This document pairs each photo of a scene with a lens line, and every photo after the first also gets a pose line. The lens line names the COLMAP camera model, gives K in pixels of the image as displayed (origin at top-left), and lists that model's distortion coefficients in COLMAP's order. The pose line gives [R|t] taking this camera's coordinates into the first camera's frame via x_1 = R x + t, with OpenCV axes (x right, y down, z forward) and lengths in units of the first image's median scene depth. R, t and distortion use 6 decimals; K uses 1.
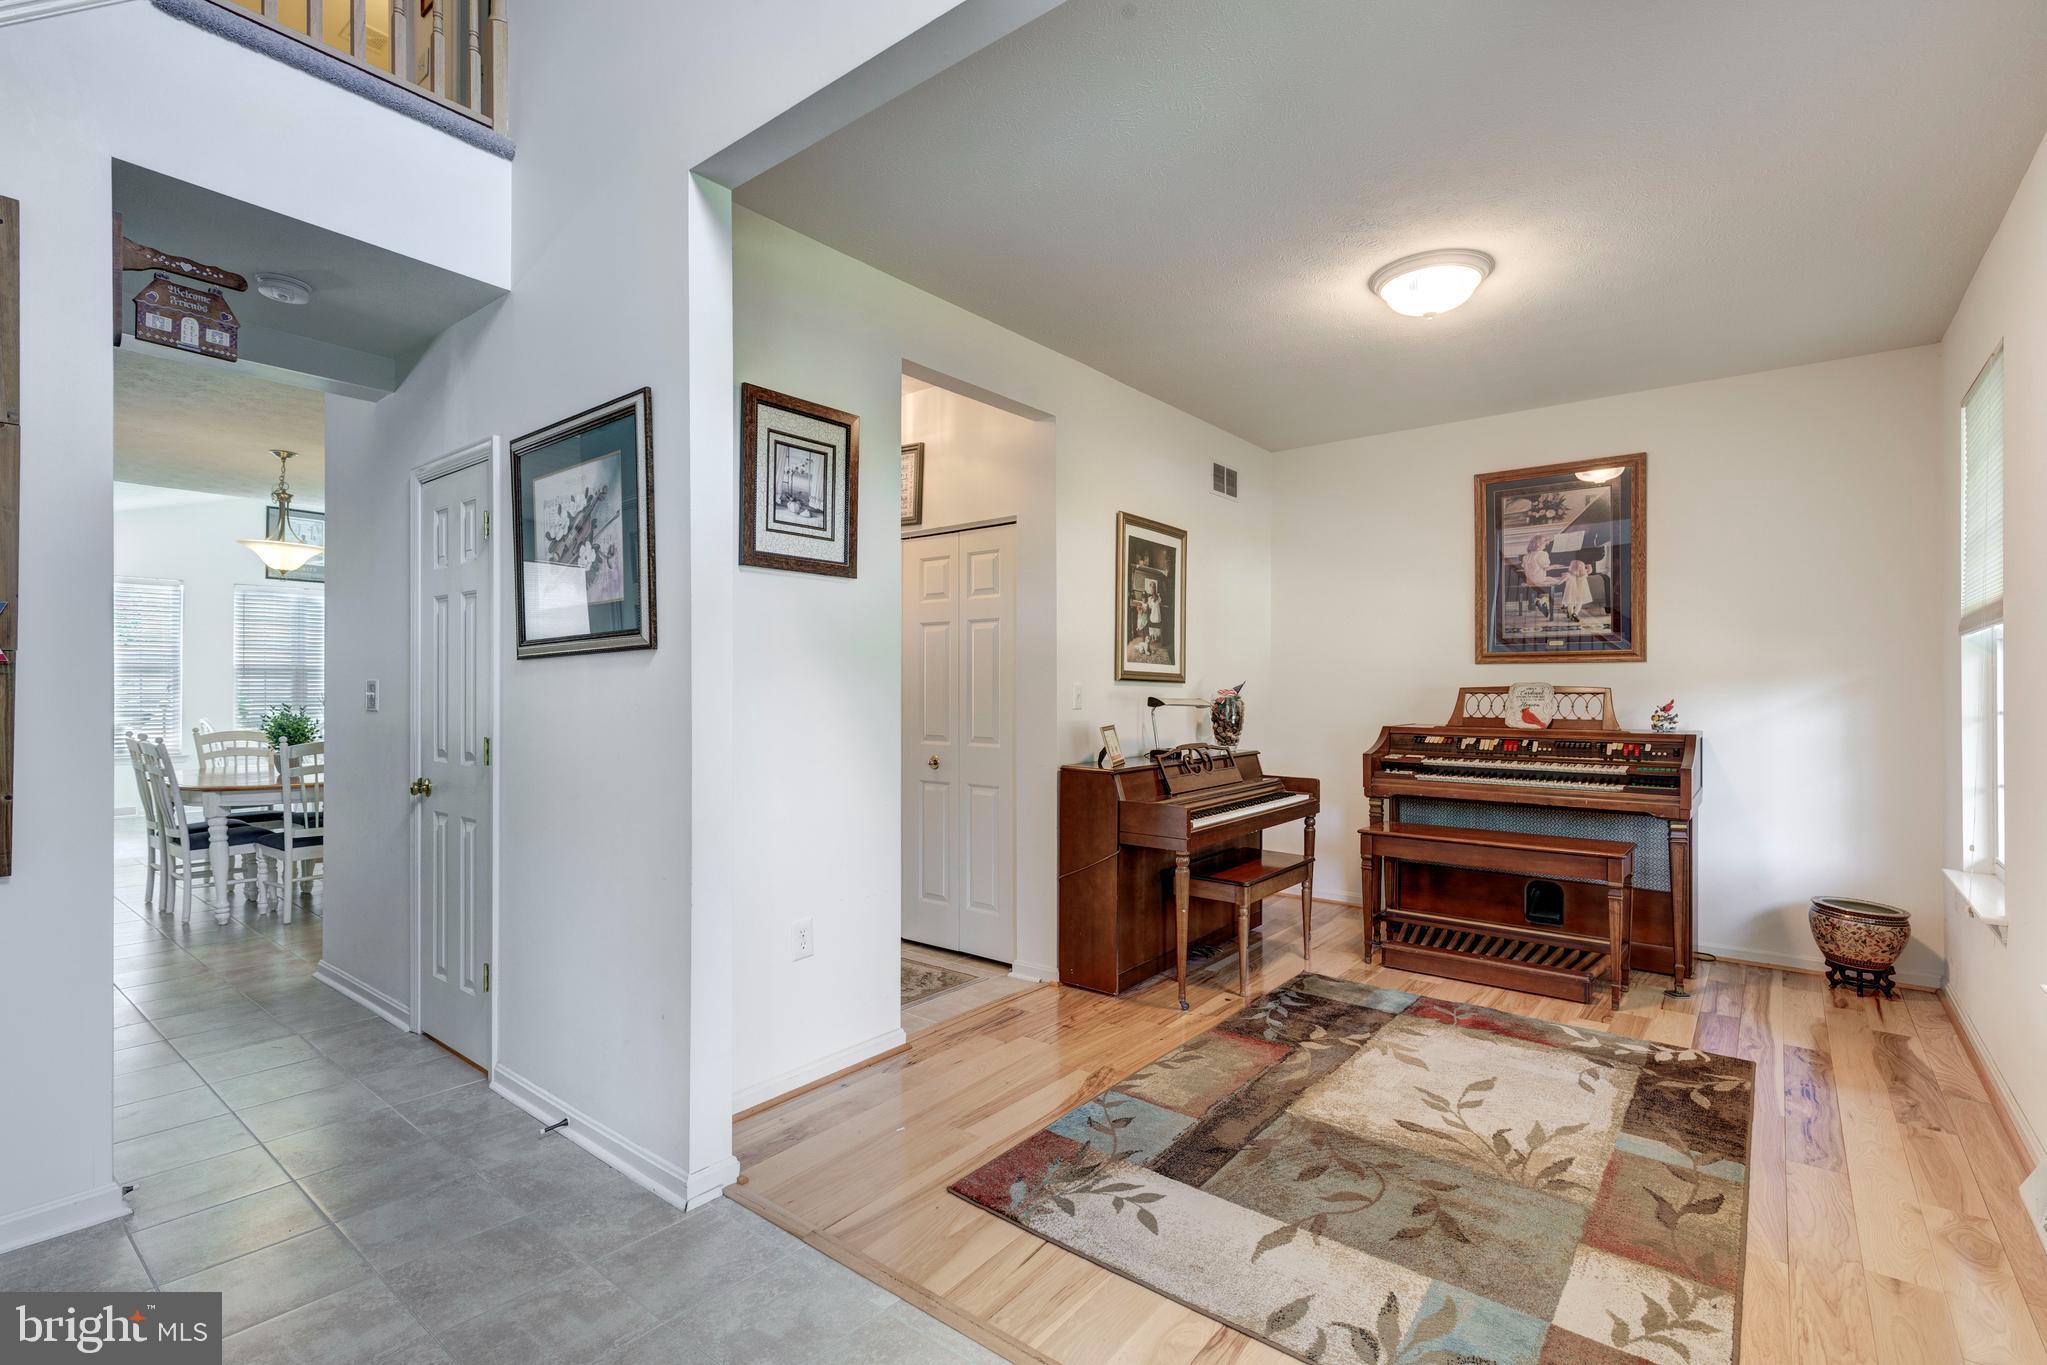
lens RADIAL K [[941.3, 0, 1026.2], [0, 941.3, 683.4], [0, 0, 1]] dist [0.007124, -0.002455]
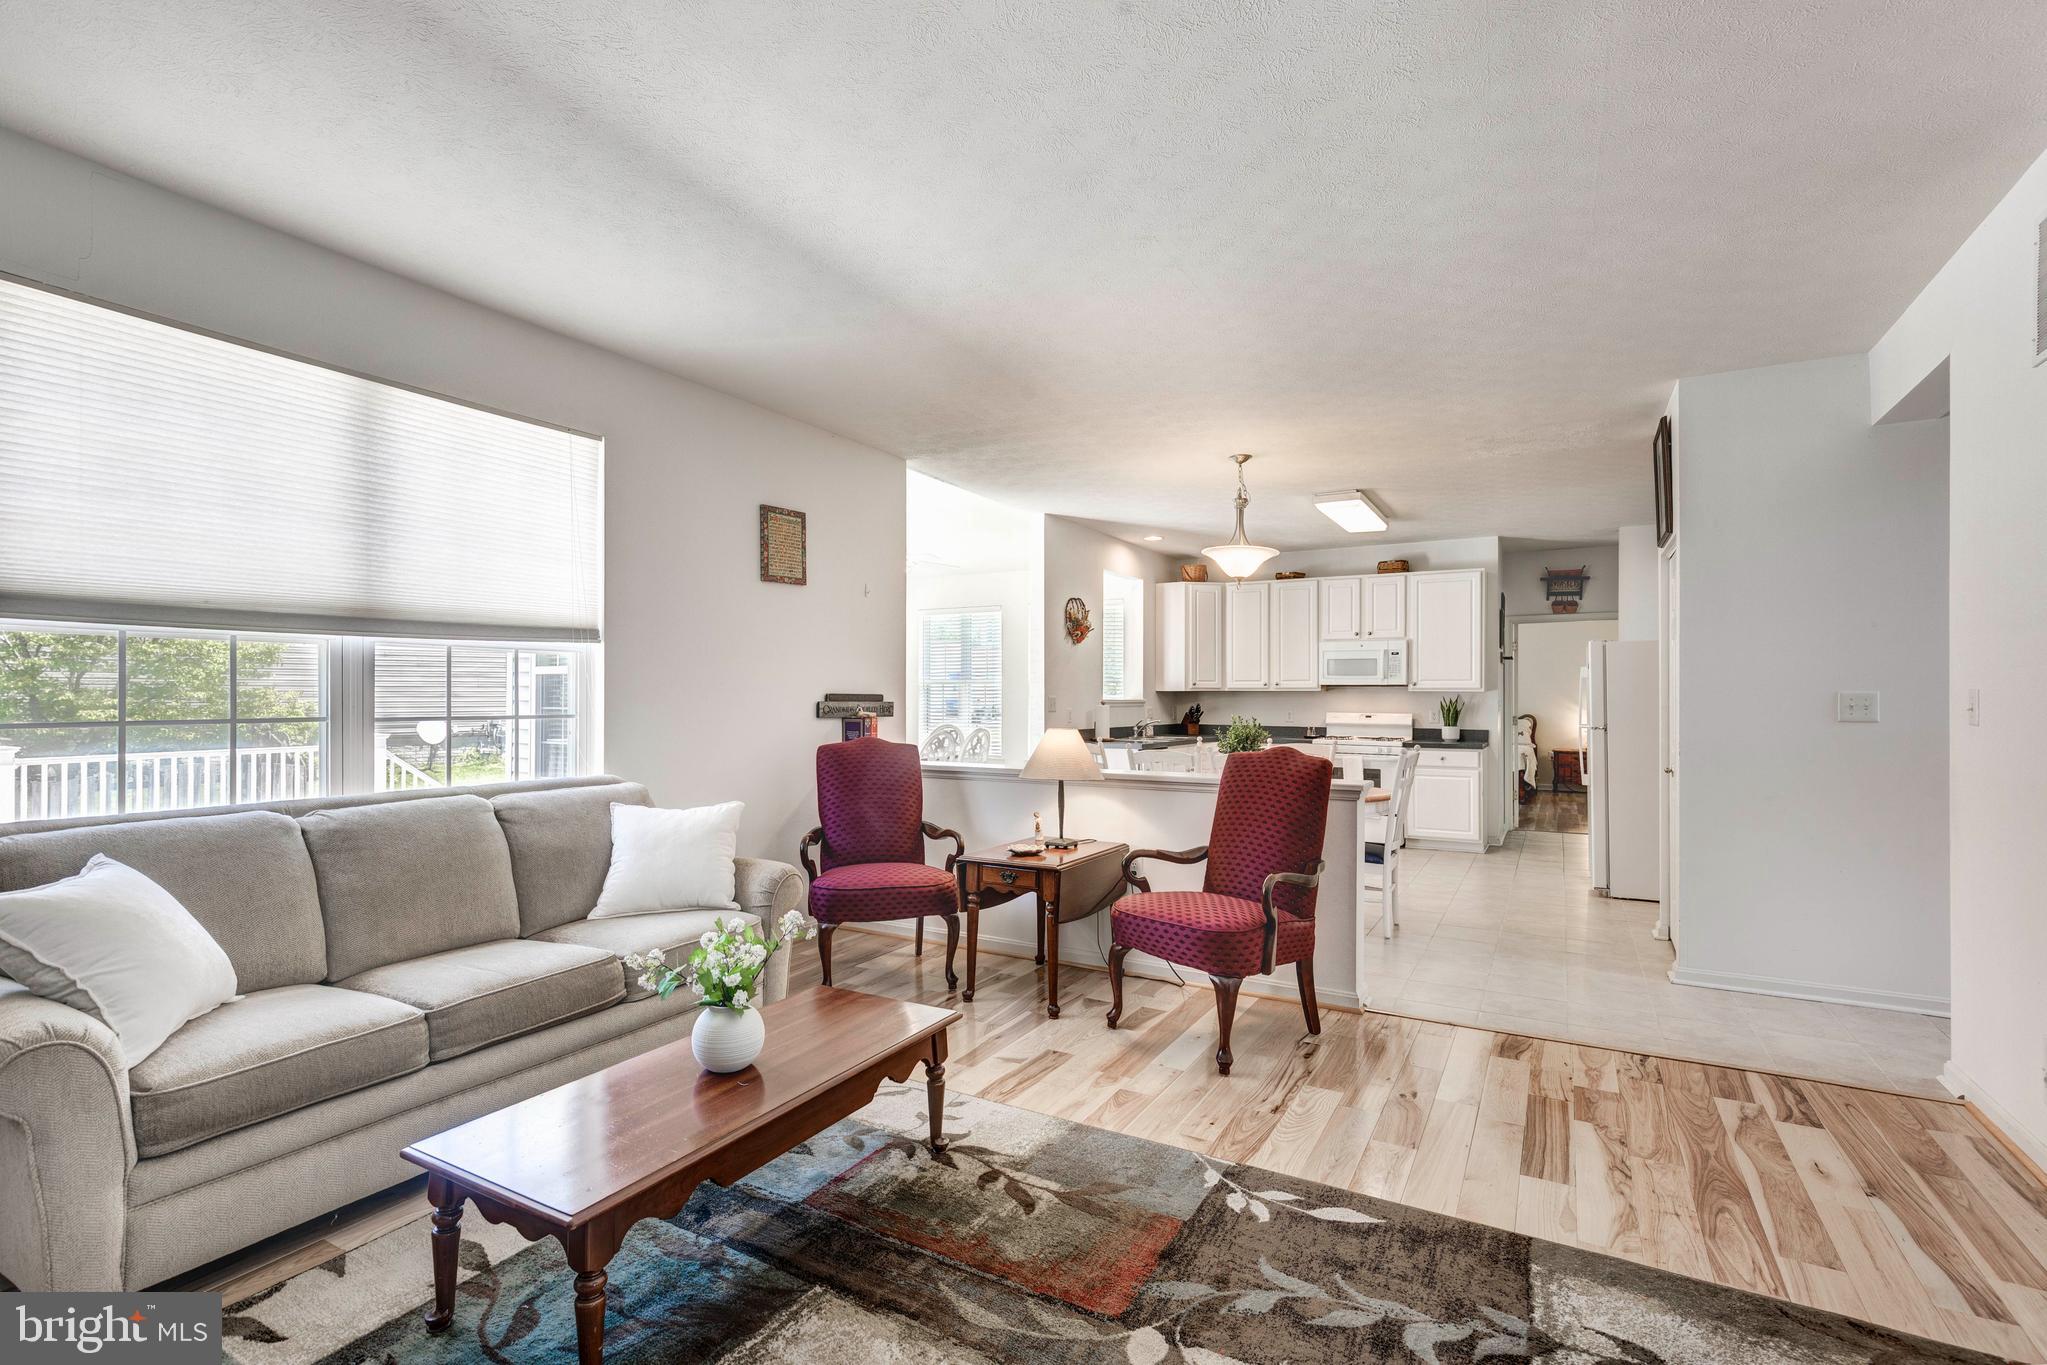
lens RADIAL K [[941.3, 0, 1020.4], [0, 941.3, 697.1], [0, 0, 1]] dist [0.007124, -0.002455]
pose [[0.142450, -0.007113, -0.989776, 0.600265], [0.007801, 0.999951, -0.006063, 0.069468], [0.989771, -0.006857, 0.142499, 0.724549]]
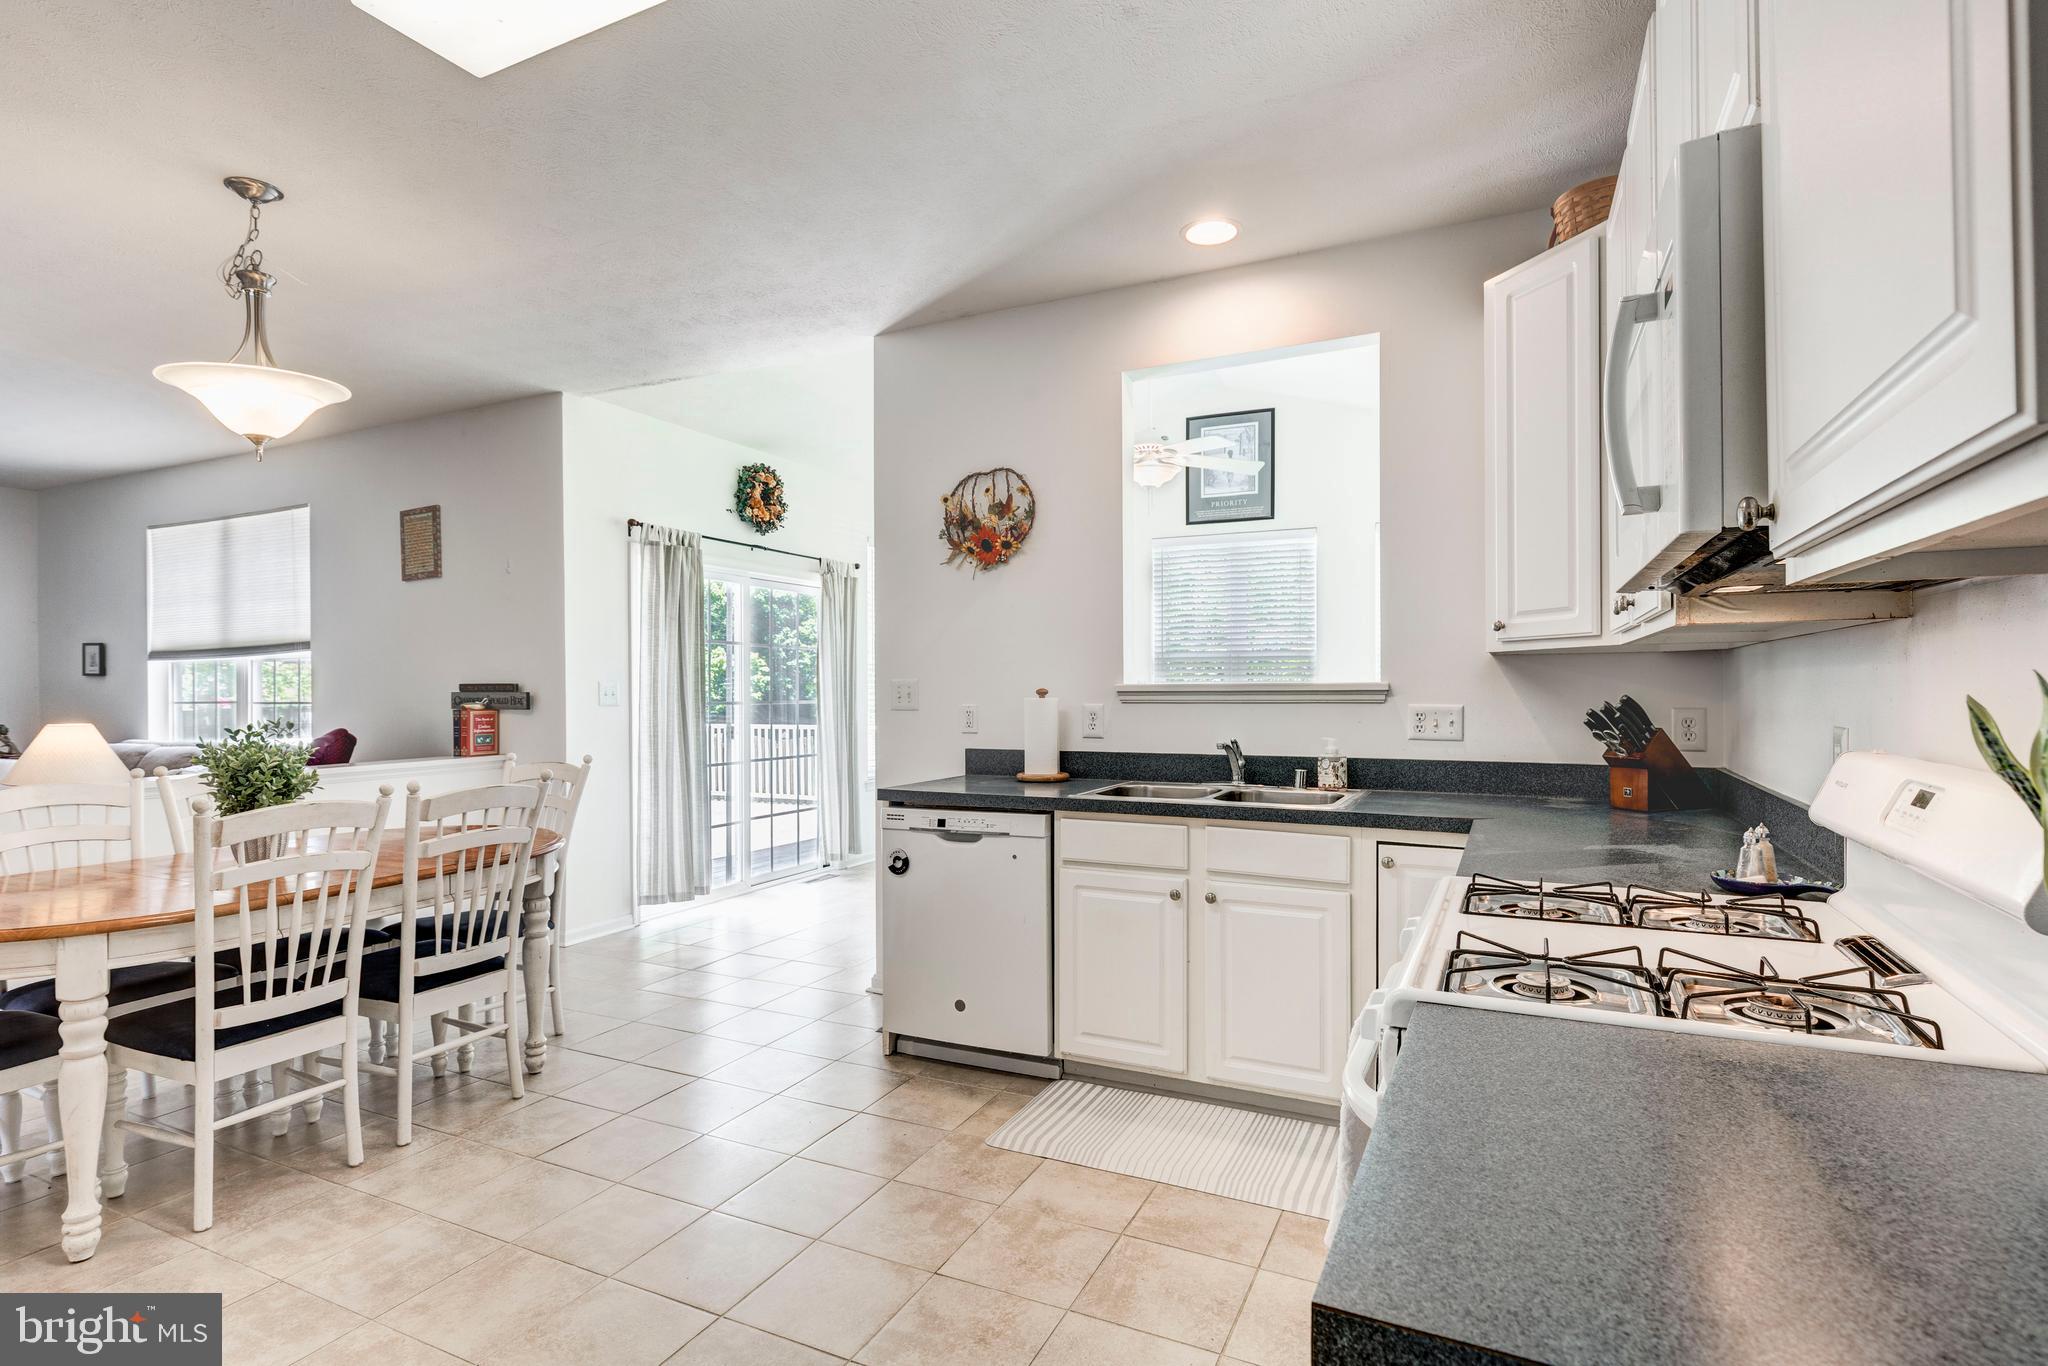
lens RADIAL K [[1010.1, 0, 1050.6], [0, 1010.1, 693.0], [0, 0, 1]] dist [0.006358, -0.002435]
pose [[-0.974461, 0.005786, -0.224482, -0.785786], [0.006340, 0.999978, -0.001746, 0.073166], [0.224467, -0.003124, -0.974477, 1.820870]]
